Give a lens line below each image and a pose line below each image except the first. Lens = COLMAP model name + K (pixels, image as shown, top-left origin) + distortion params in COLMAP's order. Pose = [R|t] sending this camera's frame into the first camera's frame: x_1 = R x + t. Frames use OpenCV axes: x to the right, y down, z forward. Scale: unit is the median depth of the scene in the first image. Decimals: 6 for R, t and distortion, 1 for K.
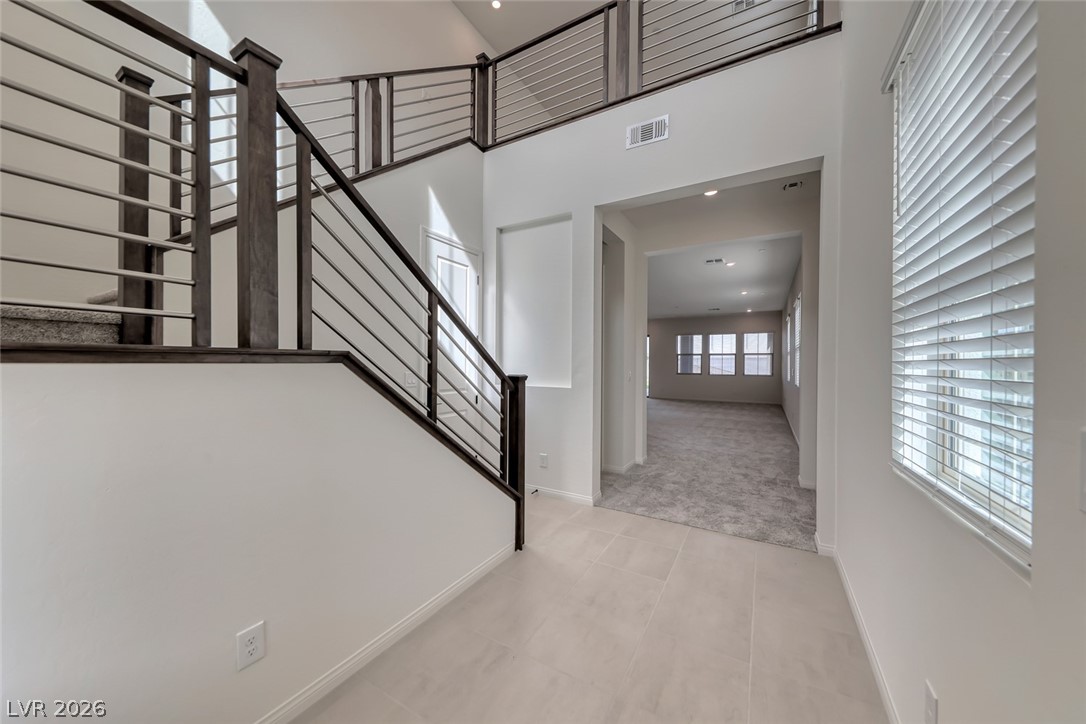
lens RADIAL K [[377.5, 0, 544.6], [0, 377.5, 364.1], [0, 0, 1]] dist [-0.002372, -0.002130]
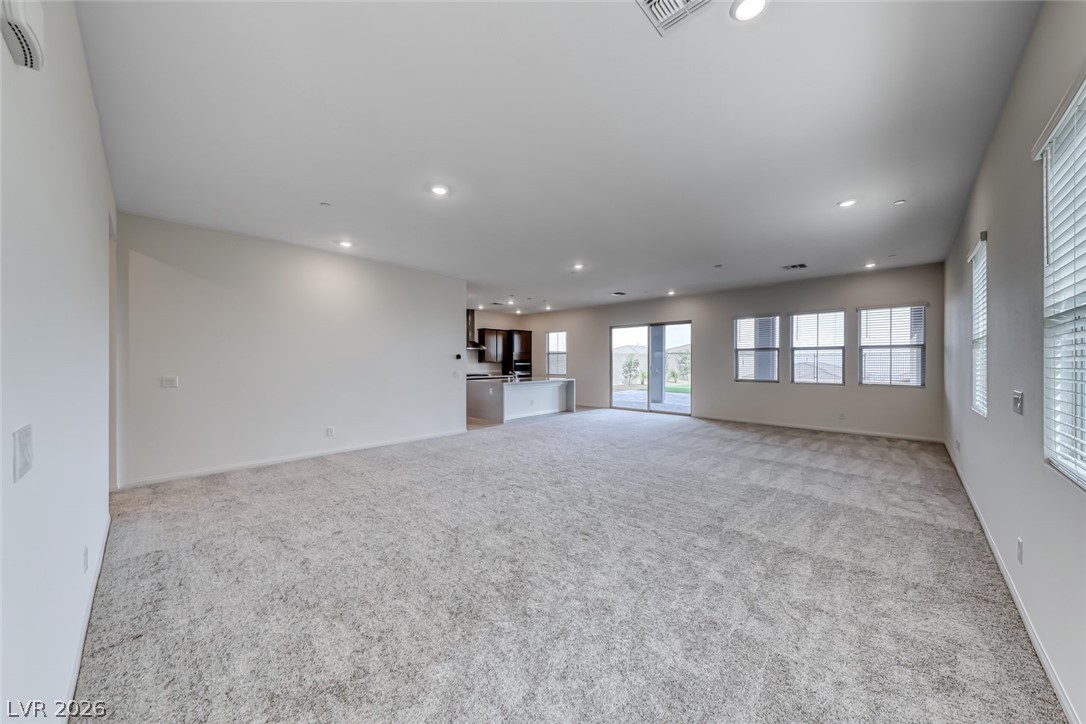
lens RADIAL K [[377.5, 0, 535.9], [0, 377.5, 360.8], [0, 0, 1]] dist [-0.002372, -0.002130]
pose [[0.969733, -0.004436, -0.244127, 0.196093], [0.003848, 0.999988, -0.002884, -0.006404], [0.244137, 0.001857, 0.969739, 0.338486]]
